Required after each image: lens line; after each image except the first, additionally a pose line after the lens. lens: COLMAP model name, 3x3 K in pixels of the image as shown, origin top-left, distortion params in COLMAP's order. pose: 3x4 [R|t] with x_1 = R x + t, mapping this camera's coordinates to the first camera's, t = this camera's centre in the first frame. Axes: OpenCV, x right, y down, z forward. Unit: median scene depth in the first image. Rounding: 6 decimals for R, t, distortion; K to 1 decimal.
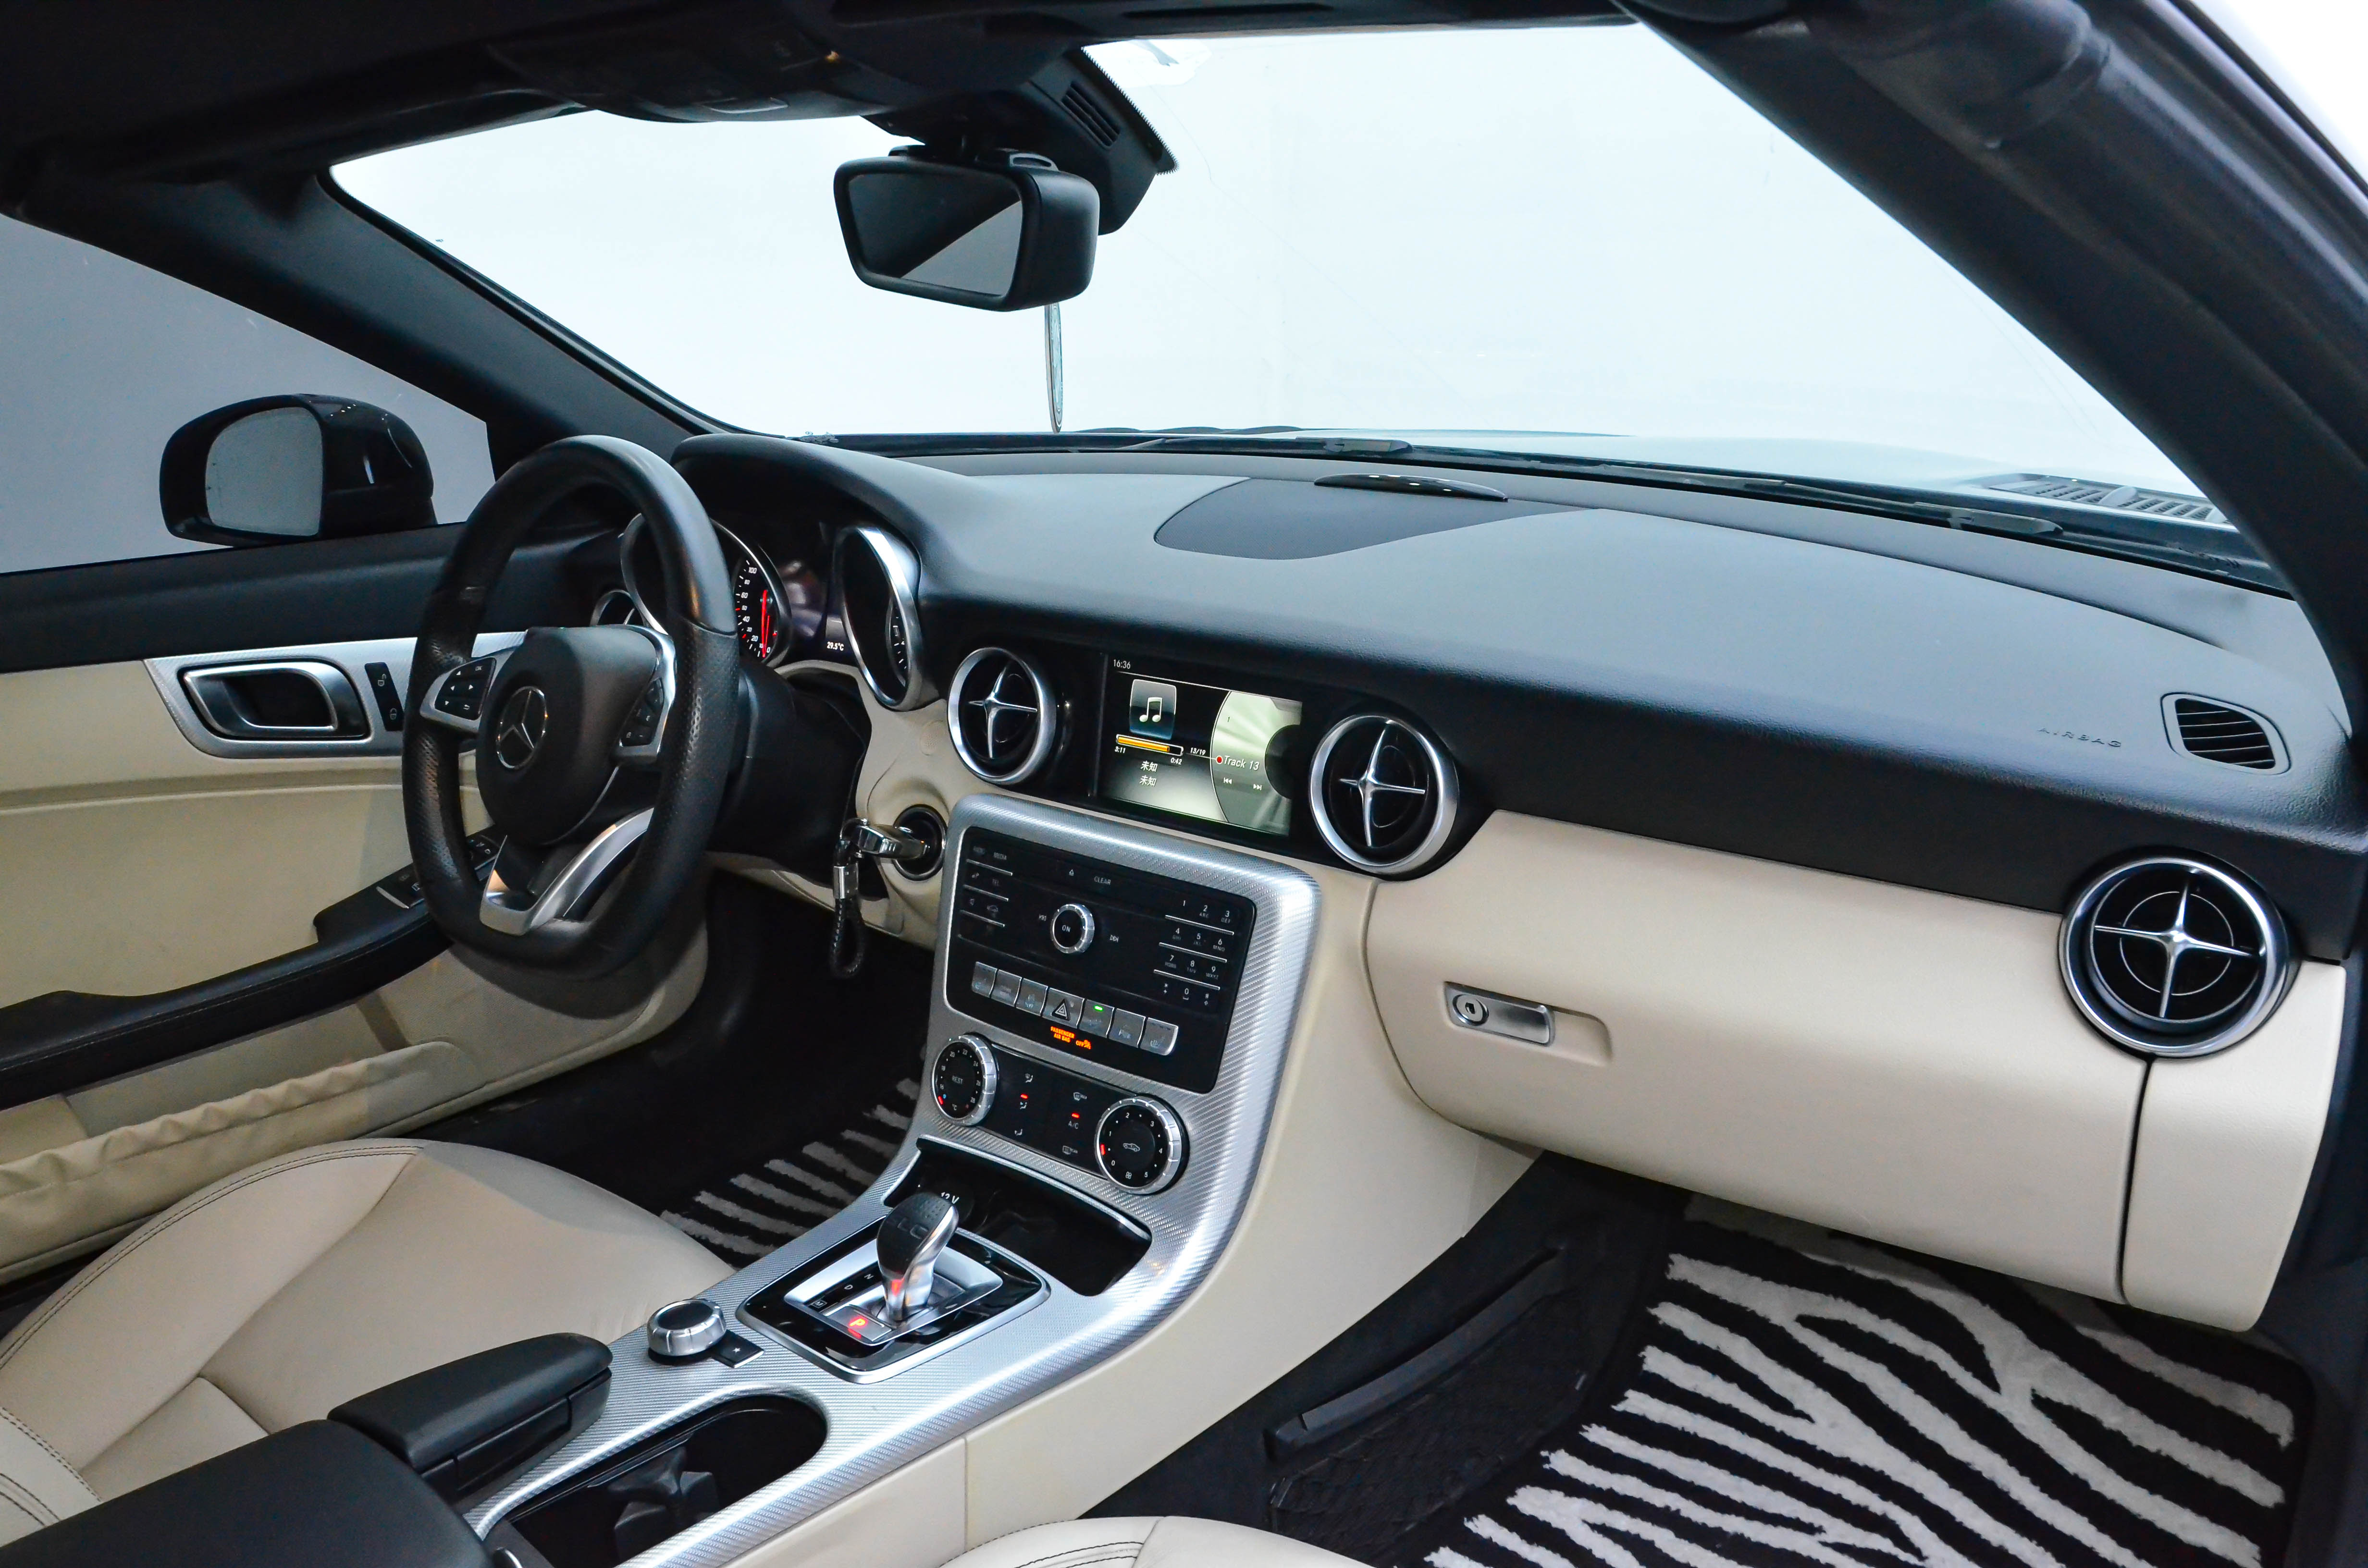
lens RADIAL K [[1860.3, 0, 1174.9], [0, 1860.3, 796.1], [0, 0, 1]] dist [-0.148066, 0.079491]
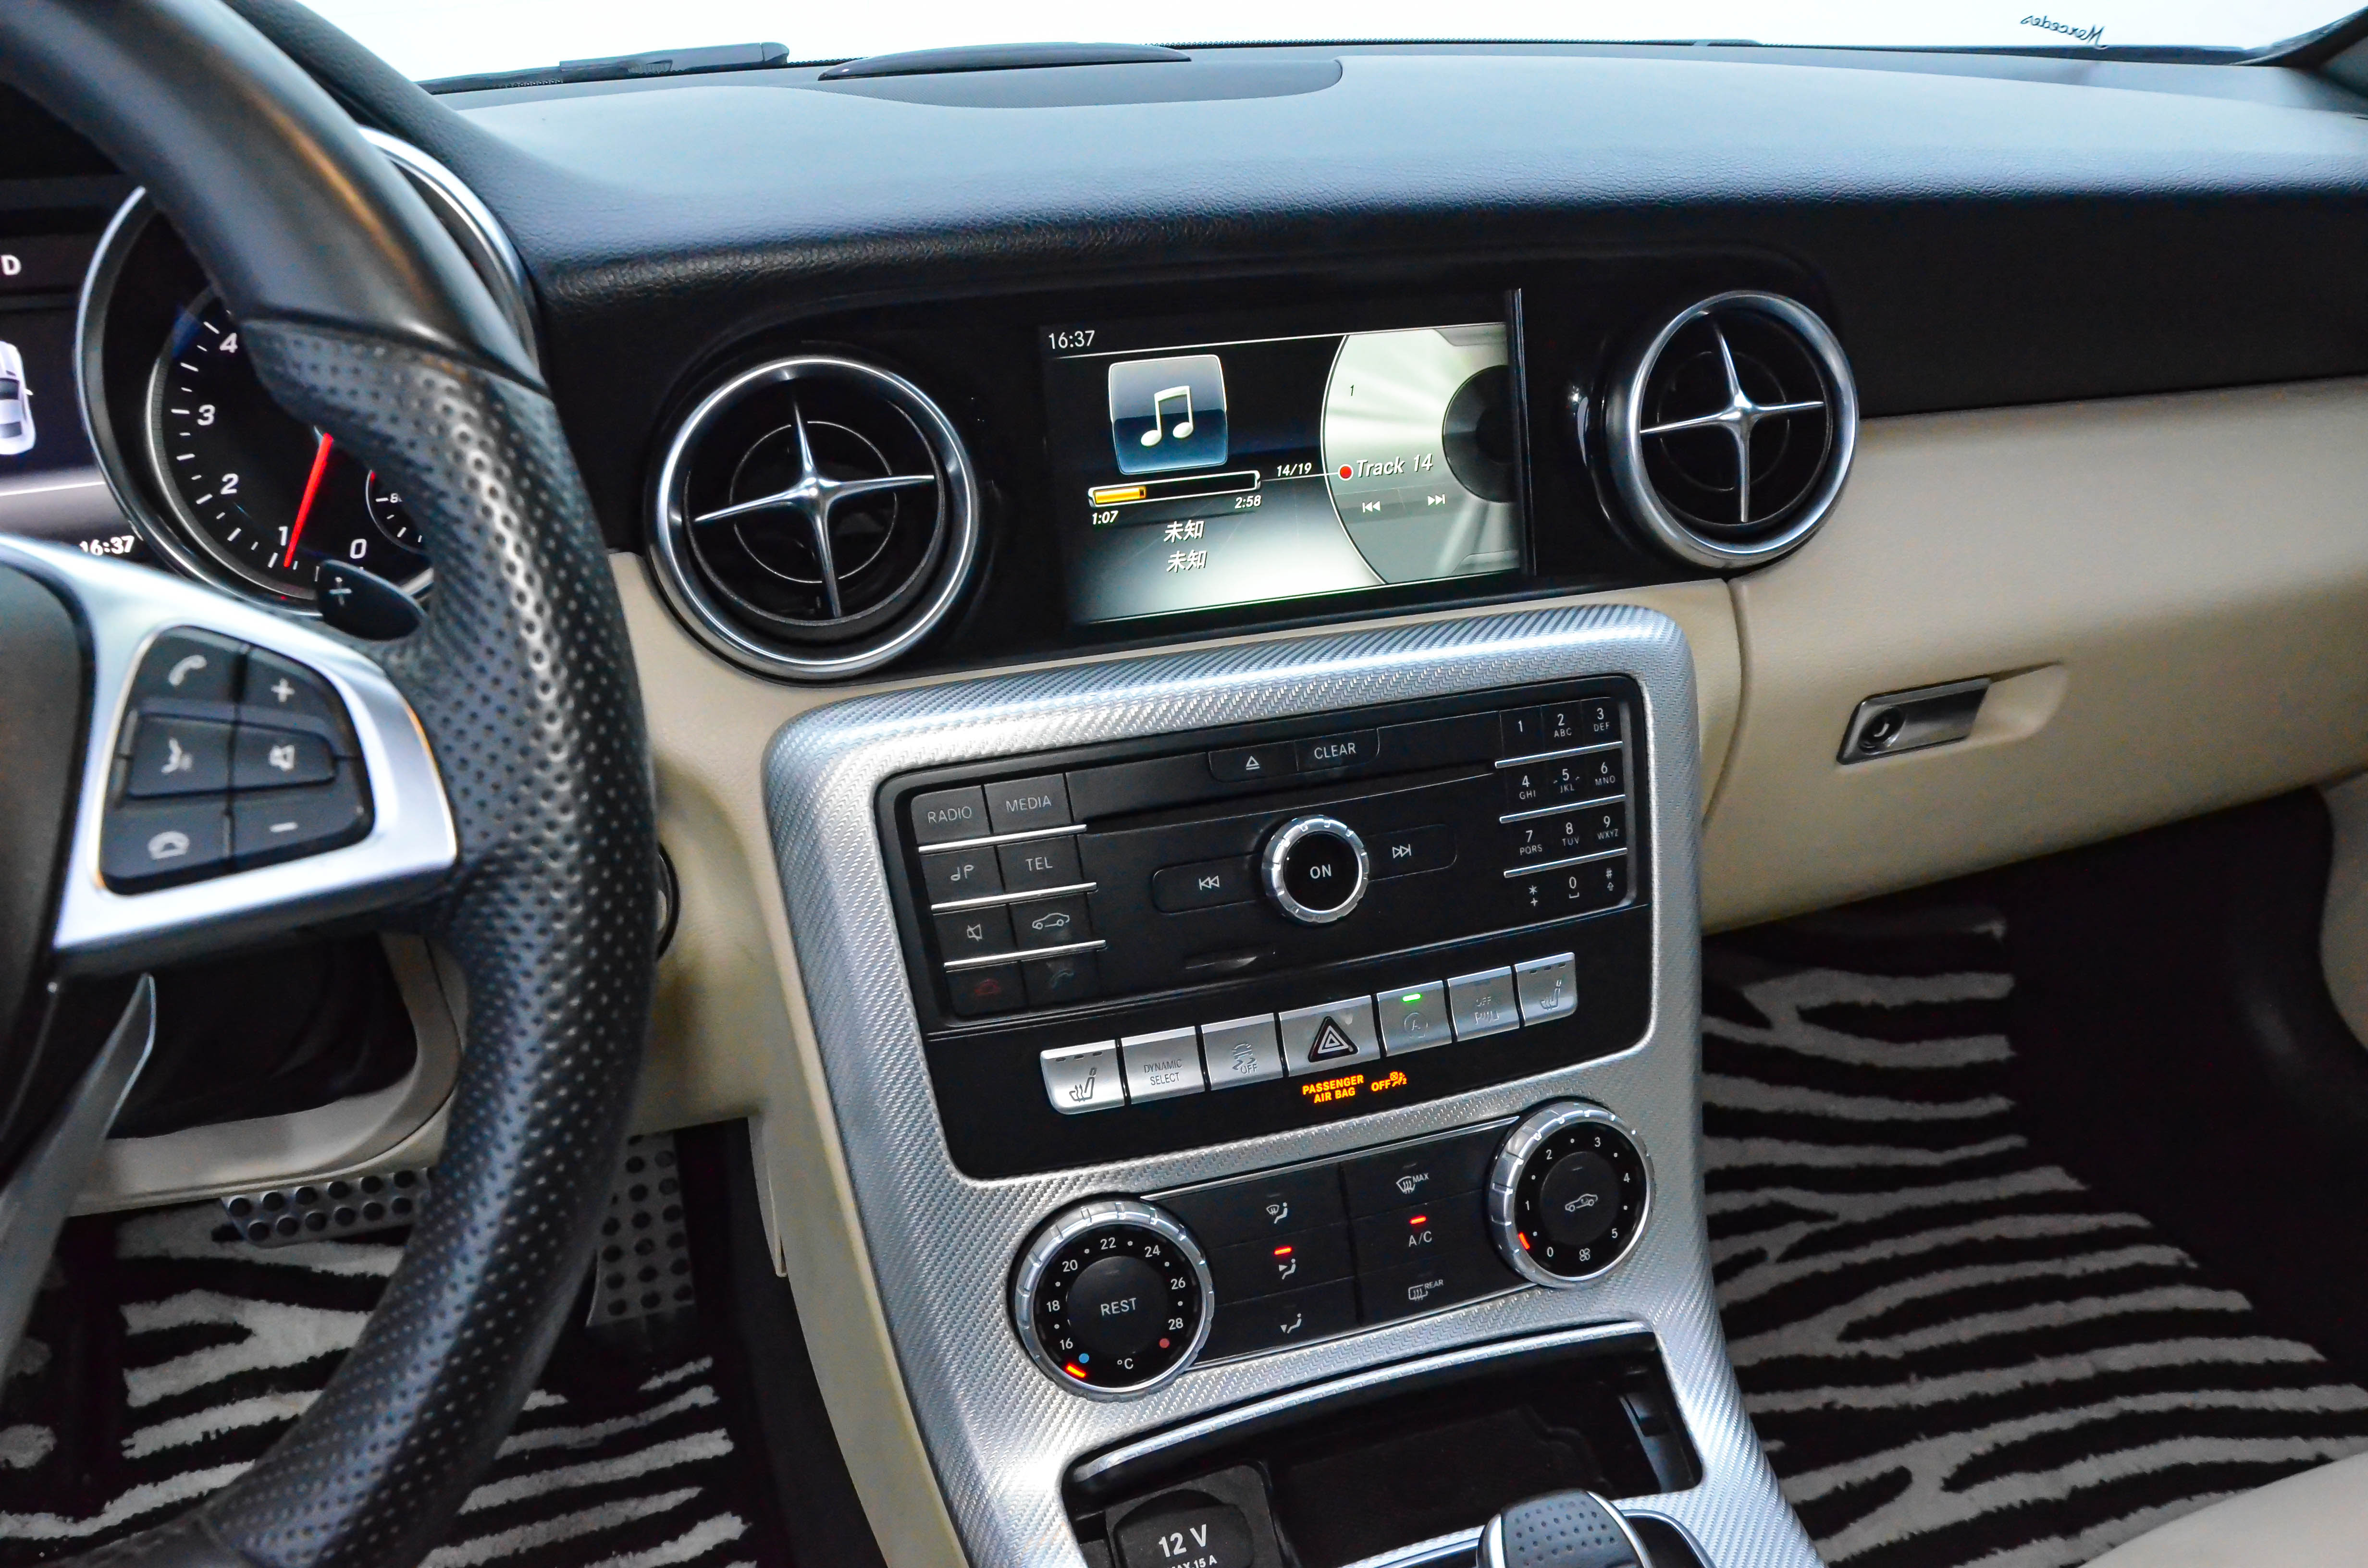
lens RADIAL K [[1860.3, 0, 1193.4], [0, 1860.3, 772.3], [0, 0, 1]] dist [-0.148066, 0.079491]
pose [[0.541512, -0.307695, 0.782361, -0.427512], [0.263114, 0.945892, 0.189896, -0.049403], [-0.798458, 0.103019, 0.593171, 0.730292]]
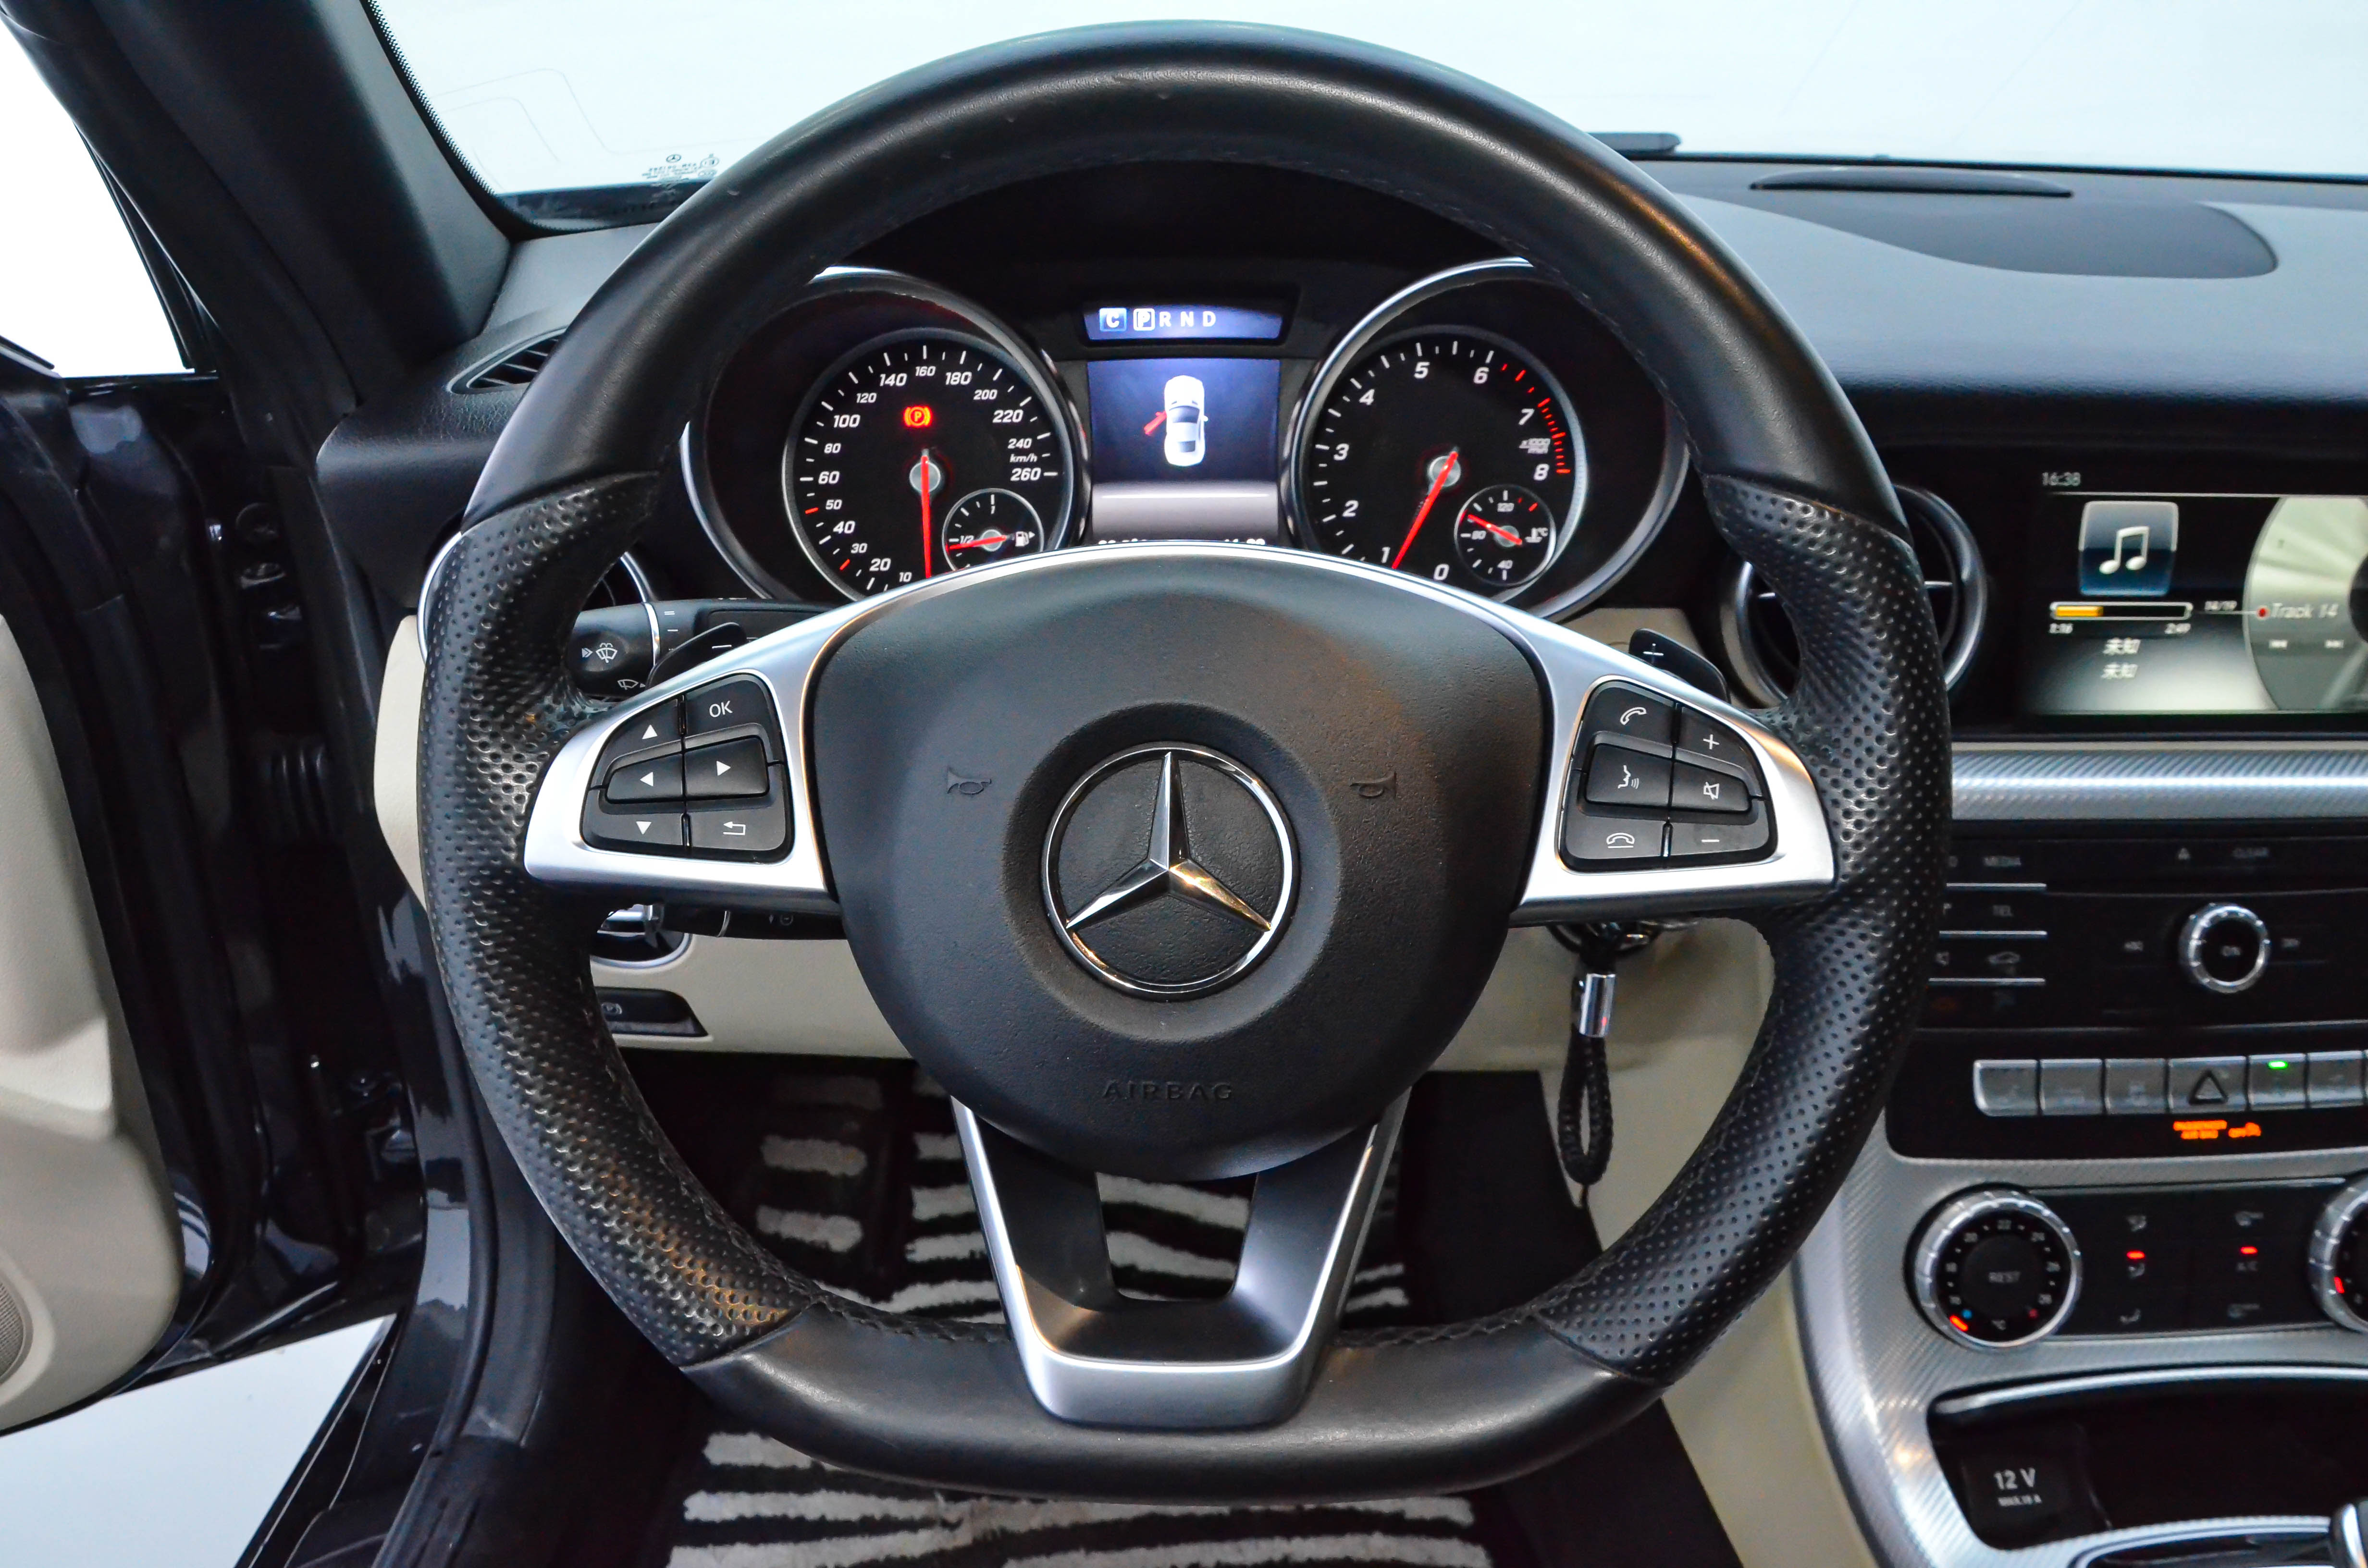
lens RADIAL K [[1860.3, 0, 1173.4], [0, 1860.3, 770.6], [0, 0, 1]] dist [-0.148066, 0.079491]
pose [[0.751051, -0.229856, 0.618941, -0.612987], [0.170007, 0.973159, 0.155107, -0.119376], [-0.637981, -0.011268, 0.769970, 0.773187]]
